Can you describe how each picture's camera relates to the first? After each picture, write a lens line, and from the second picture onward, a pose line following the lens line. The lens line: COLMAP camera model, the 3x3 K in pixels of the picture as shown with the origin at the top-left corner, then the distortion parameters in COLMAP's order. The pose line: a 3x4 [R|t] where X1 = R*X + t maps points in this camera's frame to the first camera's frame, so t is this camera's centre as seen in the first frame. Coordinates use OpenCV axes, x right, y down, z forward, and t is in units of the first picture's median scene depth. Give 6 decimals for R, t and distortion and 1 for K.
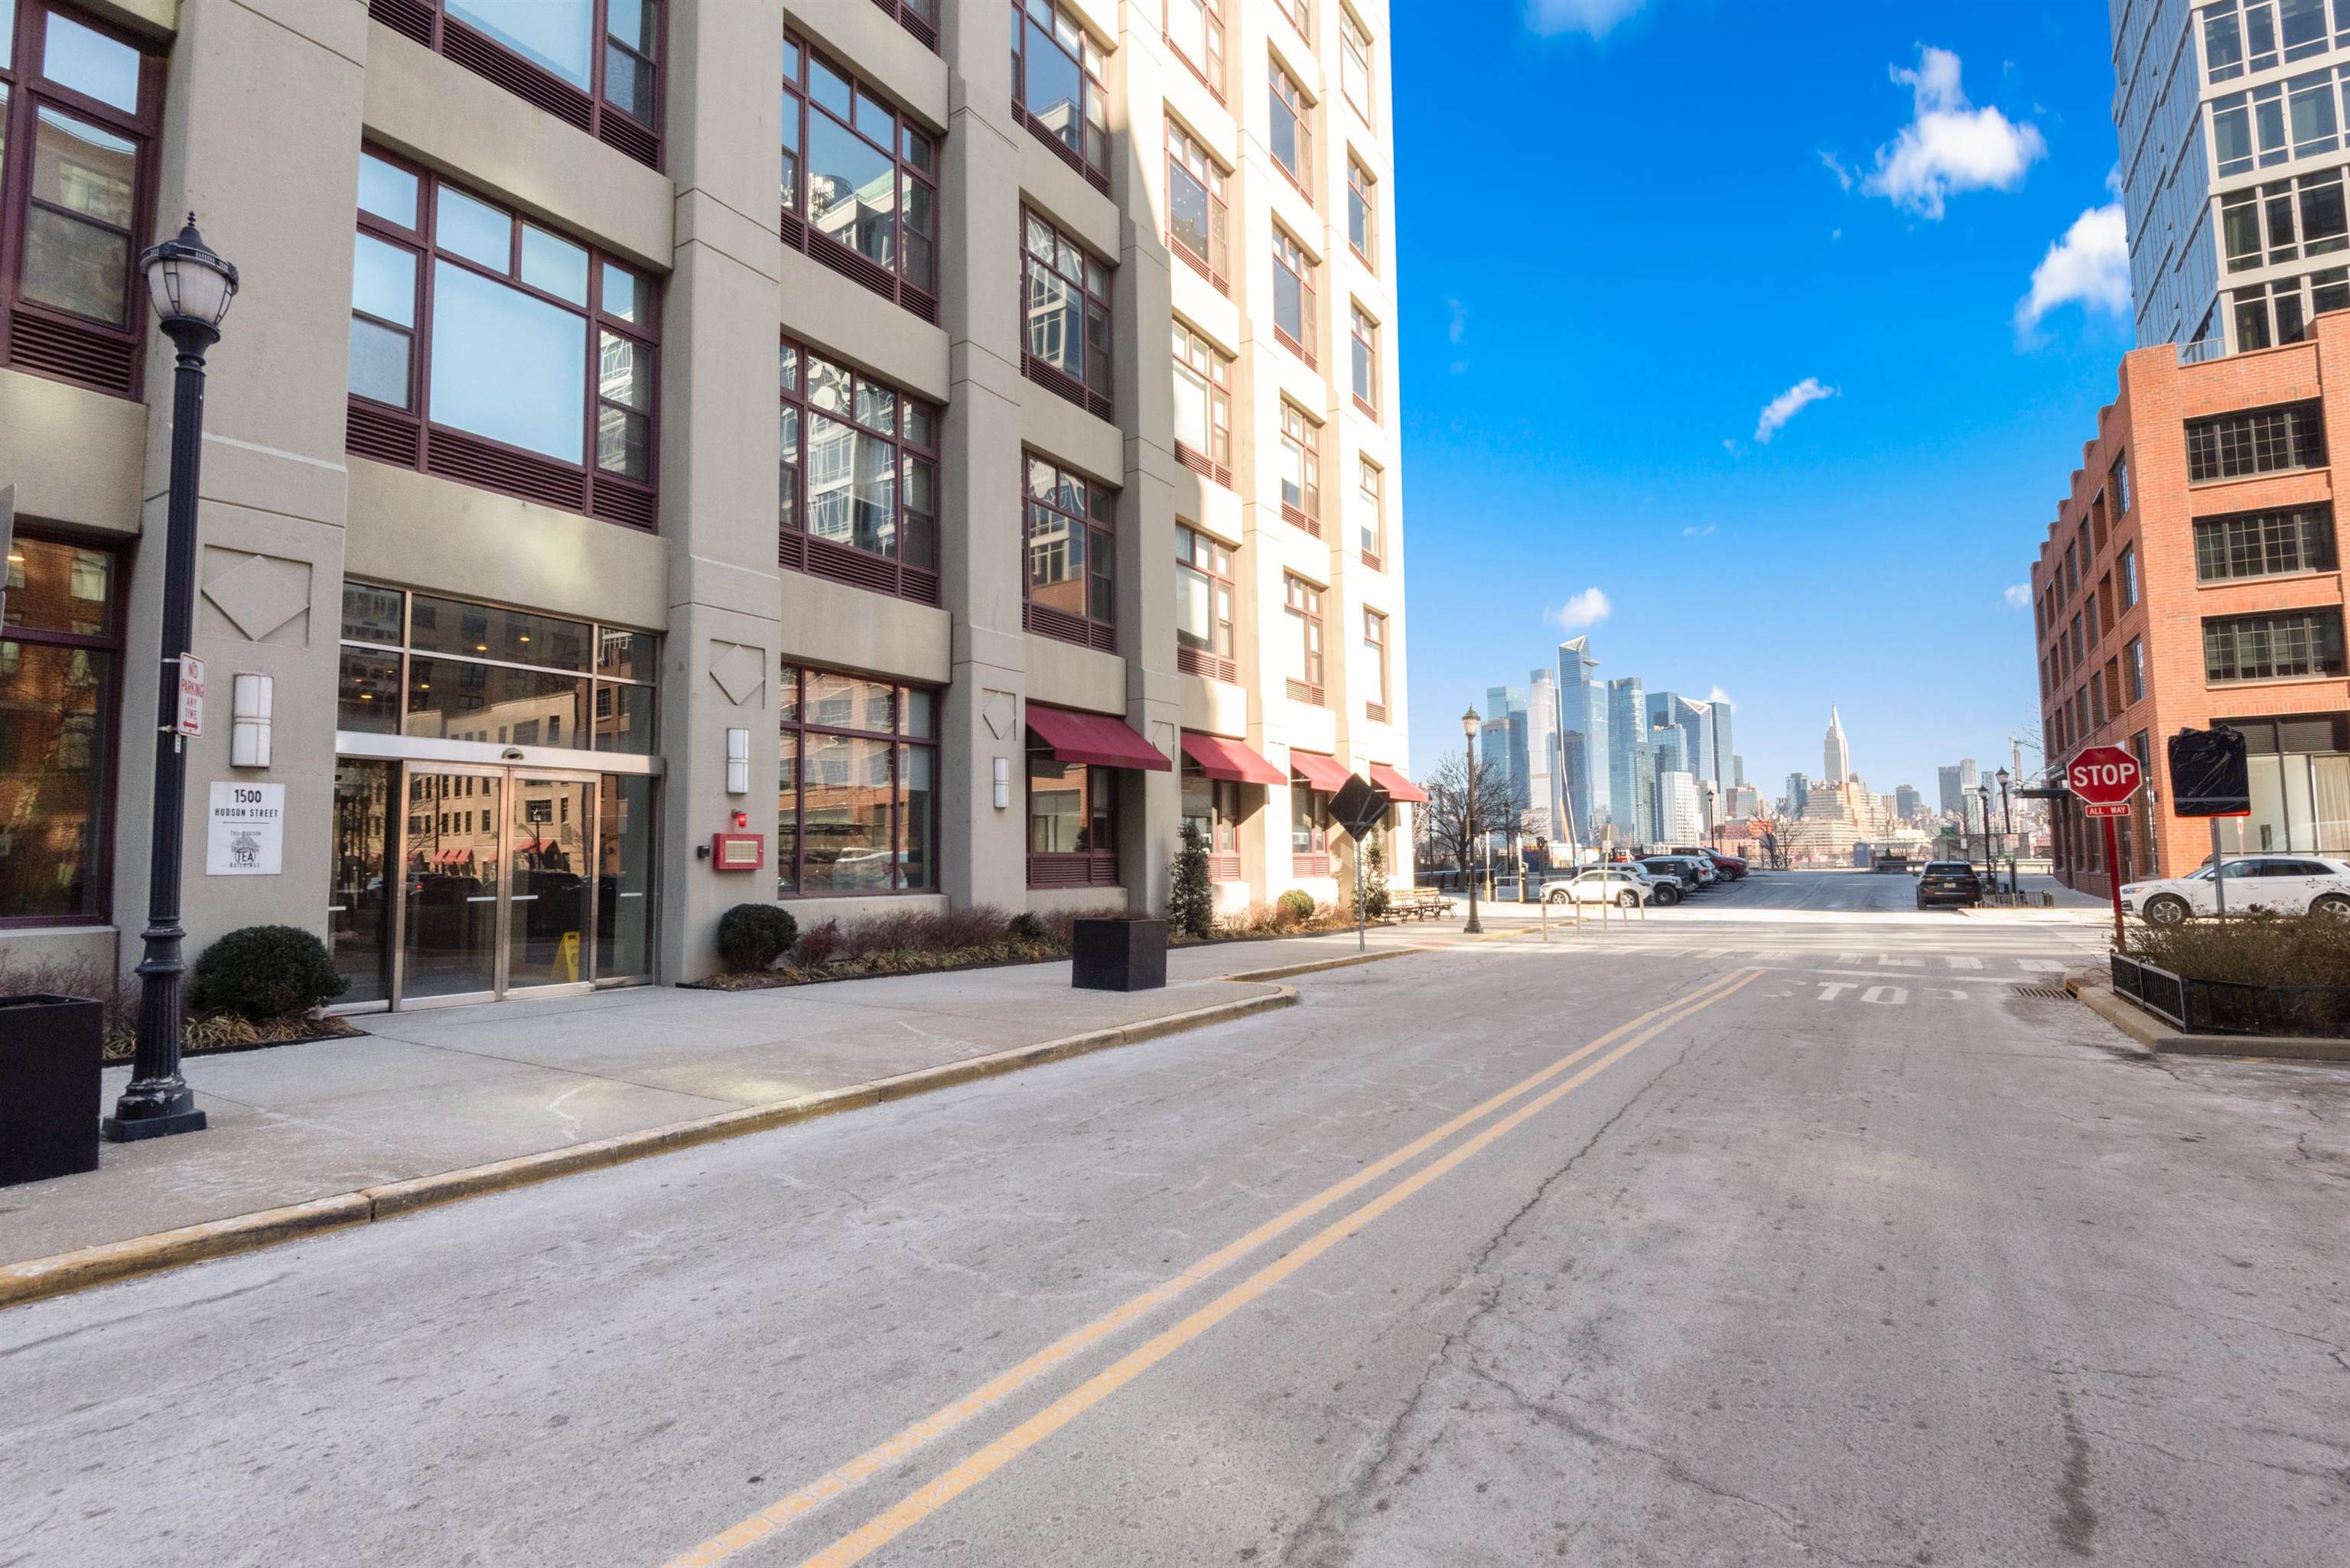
lens RADIAL K [[1132.4, 0, 1172.2], [0, 1132.4, 774.0], [0, 0, 1]] dist [0.016255, -0.000060]
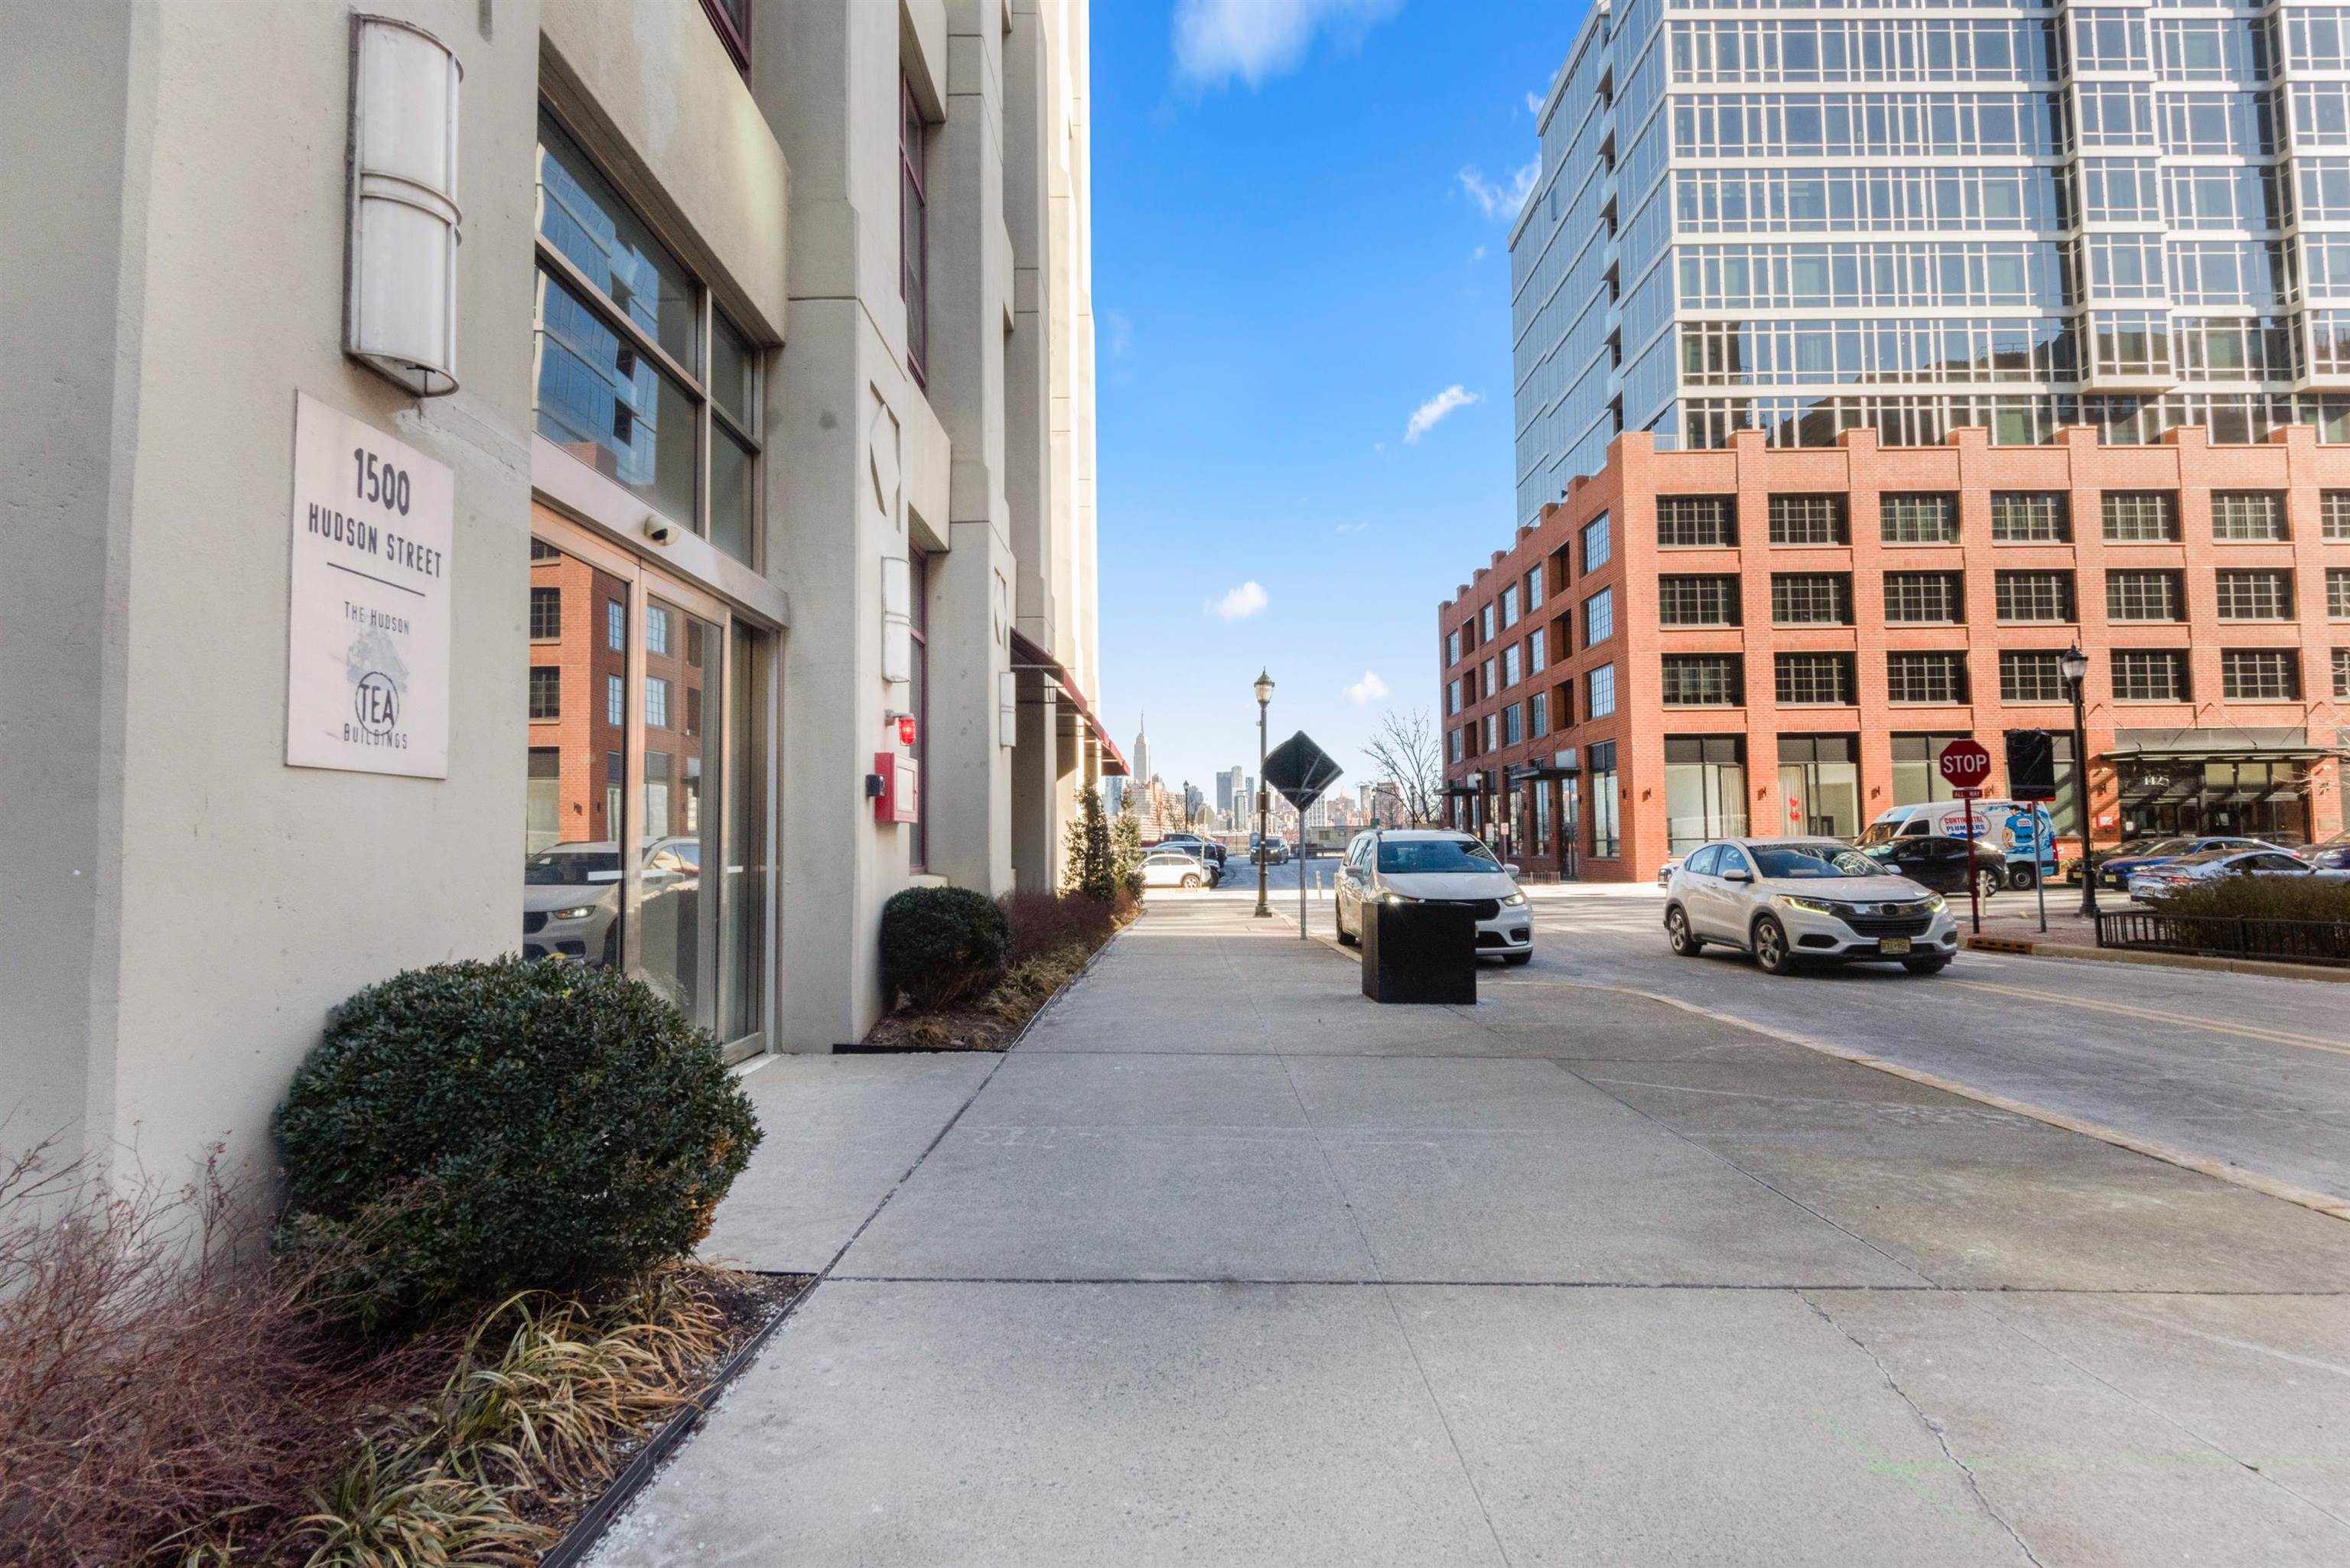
lens RADIAL K [[1169.9, 0, 1178.5], [0, 1169.9, 798.1], [0, 0, 1]] dist [0.002100, 0.000214]
pose [[0.838051, 0.029288, 0.544805, -0.248474], [-0.046412, 0.998766, 0.017702, 0.024966], [-0.543614, -0.040120, 0.838376, 0.206182]]
